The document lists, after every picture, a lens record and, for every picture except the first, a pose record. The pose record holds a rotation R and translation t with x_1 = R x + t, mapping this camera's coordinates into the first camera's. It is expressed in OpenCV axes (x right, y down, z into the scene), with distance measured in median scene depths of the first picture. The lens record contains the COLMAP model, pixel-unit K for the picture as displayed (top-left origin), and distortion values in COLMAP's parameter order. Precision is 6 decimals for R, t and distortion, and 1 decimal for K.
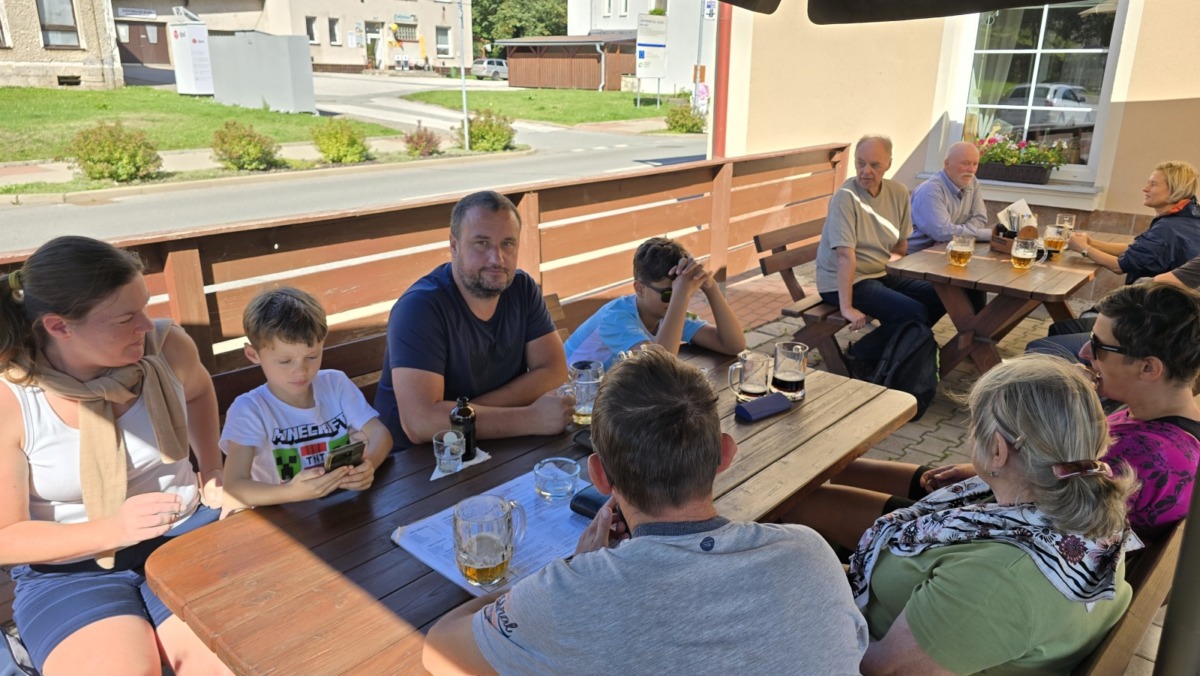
lens RADIAL K [[801.9, 0, 600.0], [0, 801.9, 338.0], [0, 0, 1]] dist [0.054245, -0.053352]
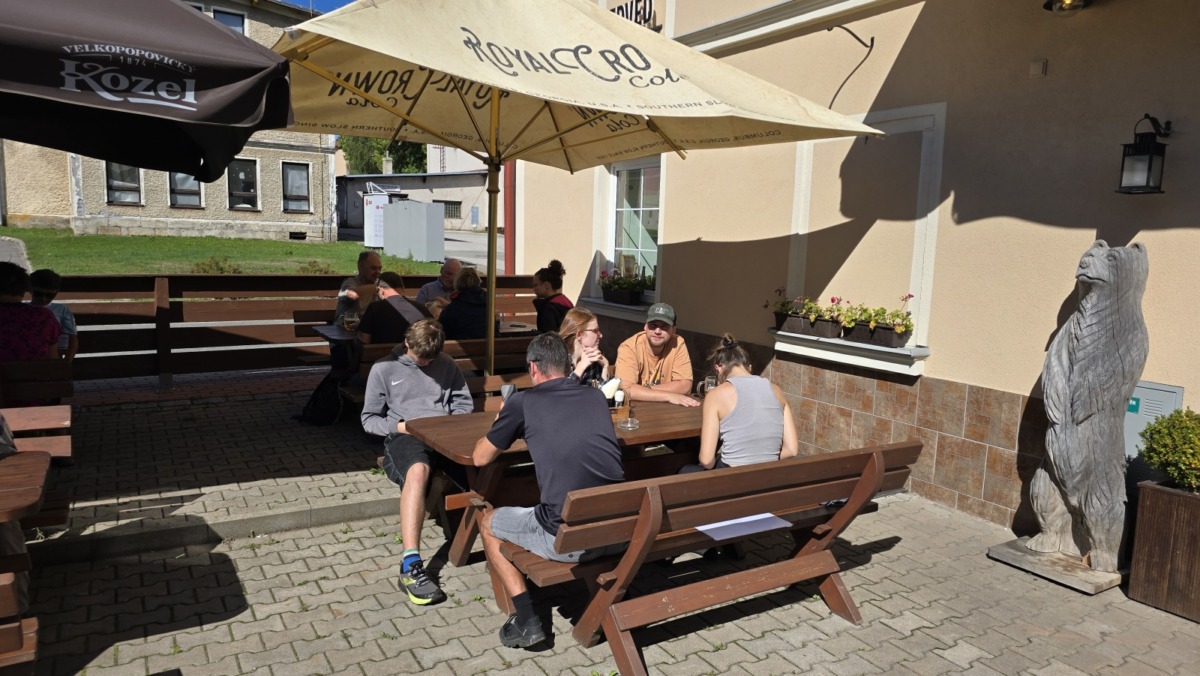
lens RADIAL K [[801.9, 0, 600.0], [0, 801.9, 338.0], [0, 0, 1]] dist [0.054245, -0.053352]
pose [[0.955262, 0.053463, -0.290890, 0.223415], [-0.109274, 0.977734, -0.179150, 0.026353], [0.274835, 0.202922, 0.939834, -0.059349]]
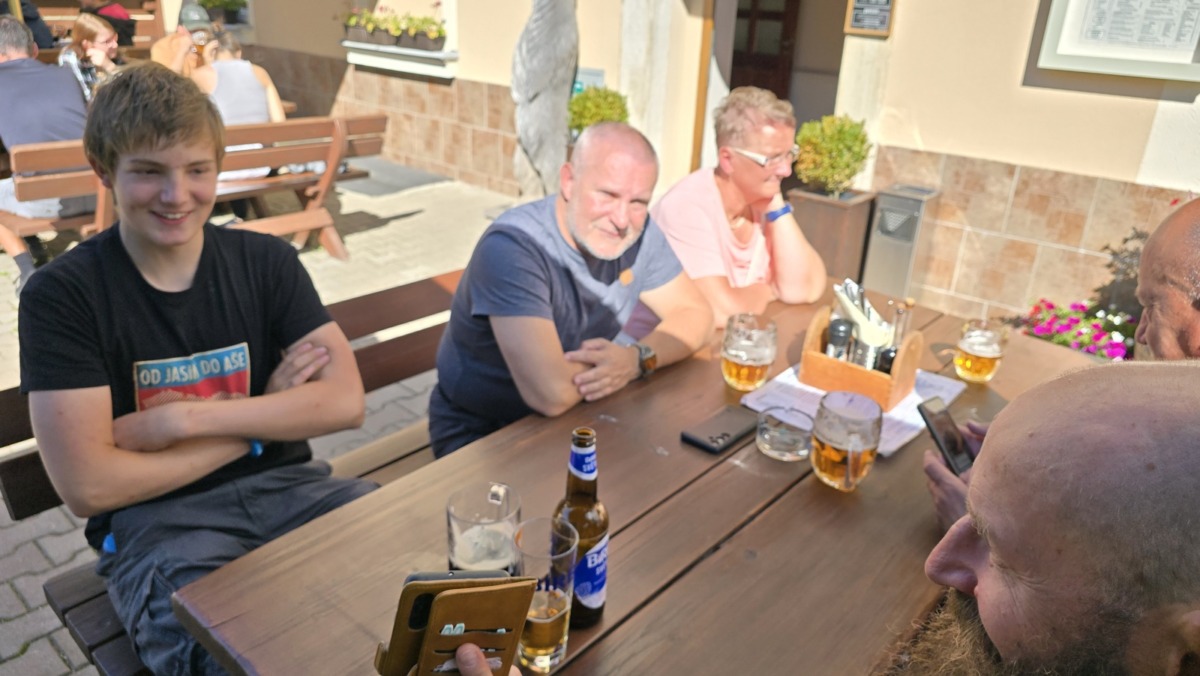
lens RADIAL K [[811.7, 0, 600.0], [0, 811.7, 338.0], [0, 0, 1]] dist [0.006428, 0.000638]
pose [[0.999422, 0.026734, 0.020999, 0.285247], [-0.028515, 0.995561, 0.089698, 0.045017], [-0.018508, -0.090245, 0.995748, -0.090821]]
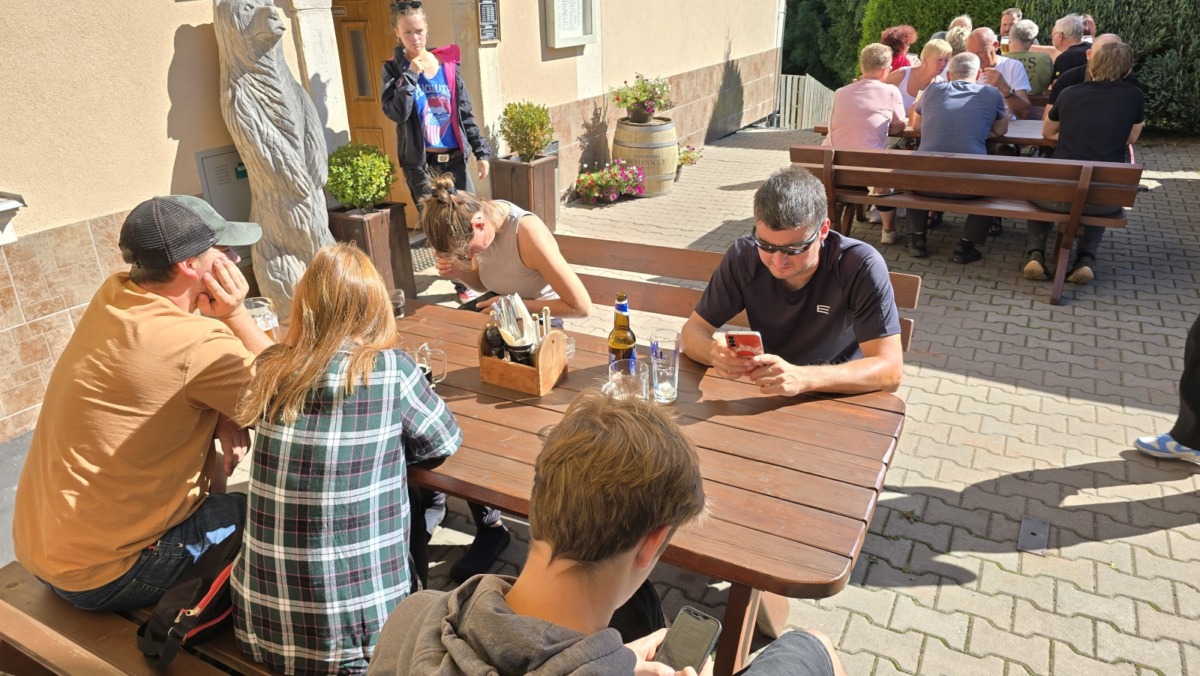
lens RADIAL K [[801.9, 0, 600.0], [0, 801.9, 338.0], [0, 0, 1]] dist [0.054245, -0.053352]
pose [[-0.227937, -0.388281, 0.892907, 0.100198], [0.328436, 0.832640, 0.445915, -0.025713], [-0.916610, 0.394903, -0.062265, 0.097251]]
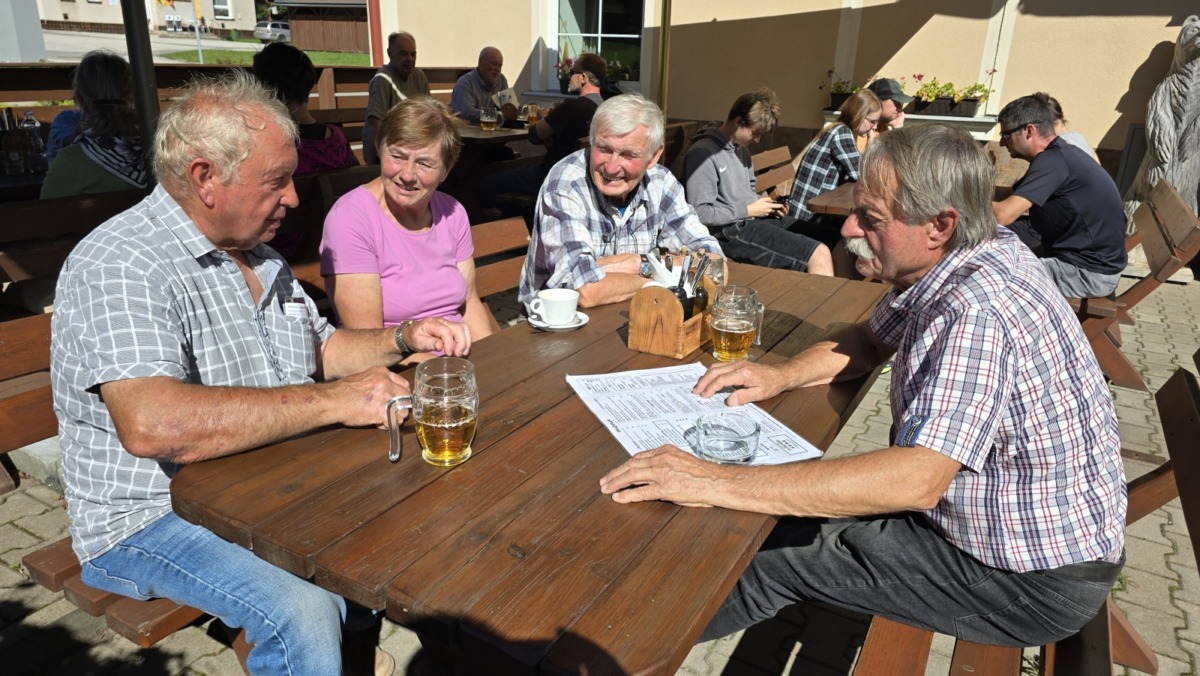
lens RADIAL K [[811.7, 0, 600.0], [0, 811.7, 338.0], [0, 0, 1]] dist [0.006428, 0.000638]
pose [[0.978516, -0.052287, 0.199432, 0.067310], [0.047049, 0.998414, 0.030914, 0.036744], [-0.200732, -0.020866, 0.979424, -0.059380]]
